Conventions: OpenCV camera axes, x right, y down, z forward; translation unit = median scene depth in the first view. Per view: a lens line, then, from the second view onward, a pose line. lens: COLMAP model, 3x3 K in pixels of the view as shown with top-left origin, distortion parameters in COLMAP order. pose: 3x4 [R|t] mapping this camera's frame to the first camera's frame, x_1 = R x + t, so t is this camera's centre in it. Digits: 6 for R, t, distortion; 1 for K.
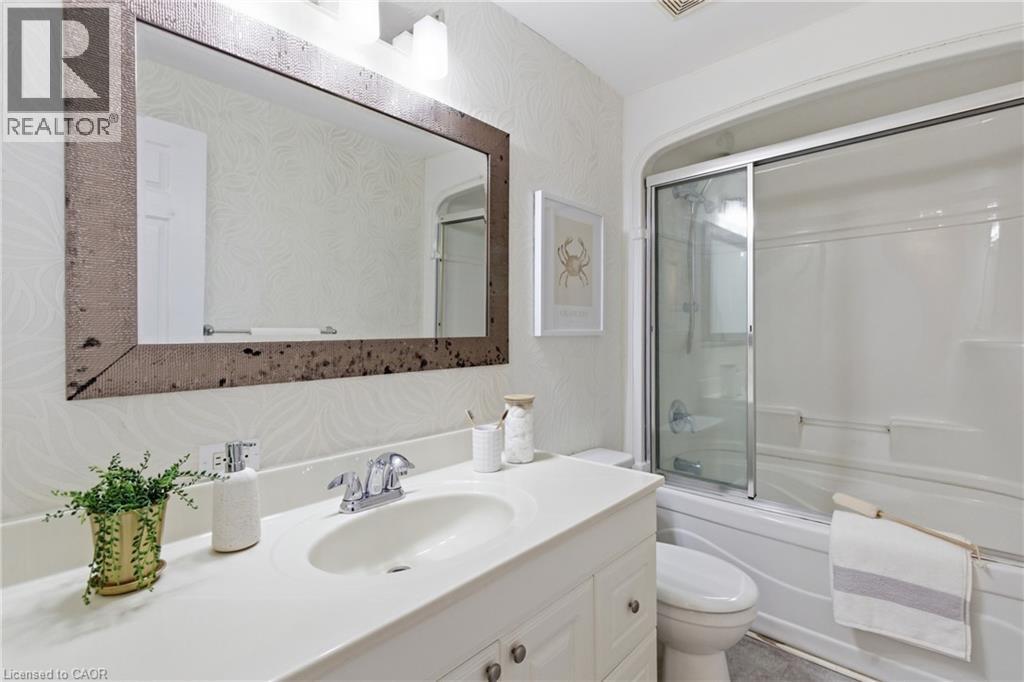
lens RADIAL K [[465.2, 0, 516.6], [0, 465.2, 338.6], [0, 0, 1]] dist [-0.000426, -0.000815]
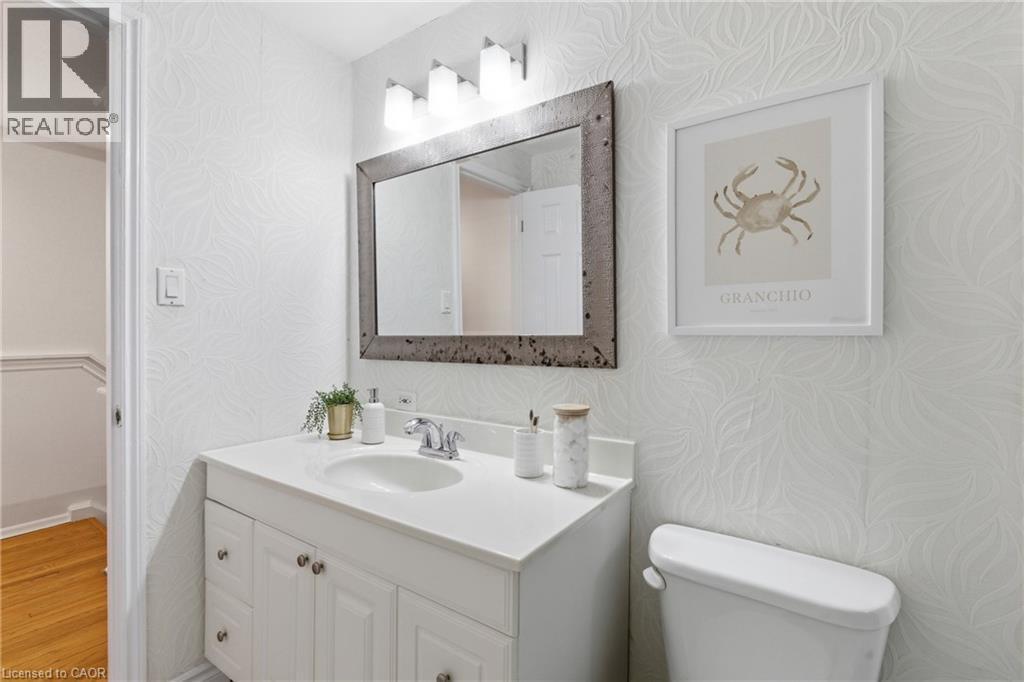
lens RADIAL K [[465.2, 0, 514.2], [0, 465.2, 334.1], [0, 0, 1]] dist [-0.000426, -0.000815]
pose [[0.140532, 0.016071, -0.989946, 0.790297], [-0.006422, 0.999862, 0.015321, -0.018278], [0.990055, 0.004205, 0.140616, 0.761785]]
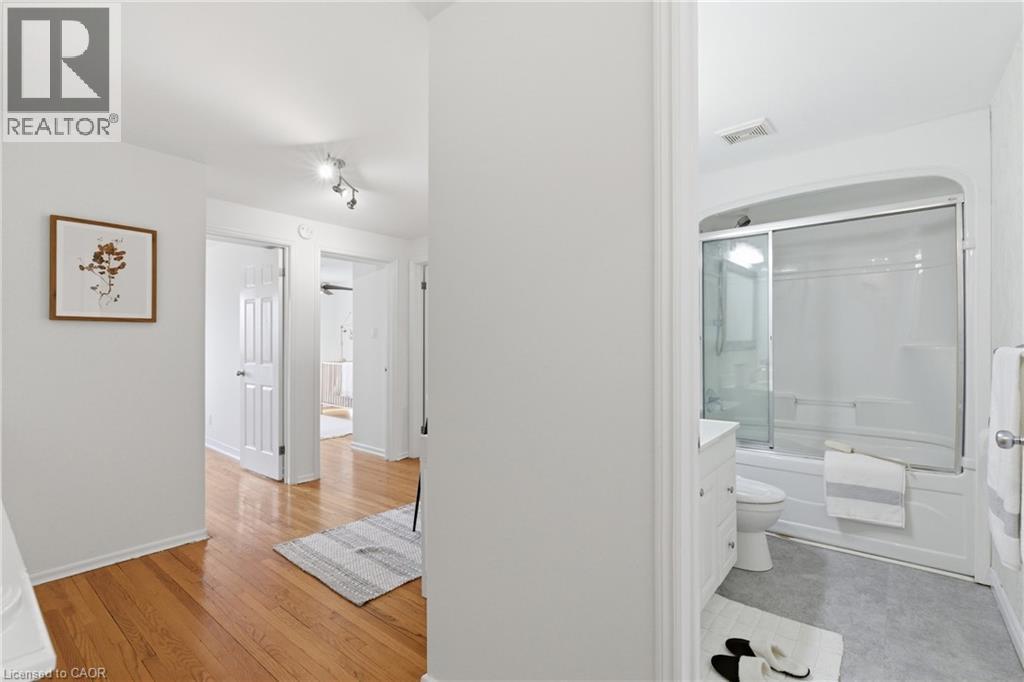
lens RADIAL K [[465.2, 0, 509.1], [0, 465.2, 342.3], [0, 0, 1]] dist [-0.000426, -0.000815]
pose [[0.997479, 0.013109, 0.069746, -0.659727], [-0.012559, 0.999887, -0.008310, 0.021619], [-0.069847, 0.007413, 0.997530, -0.668447]]
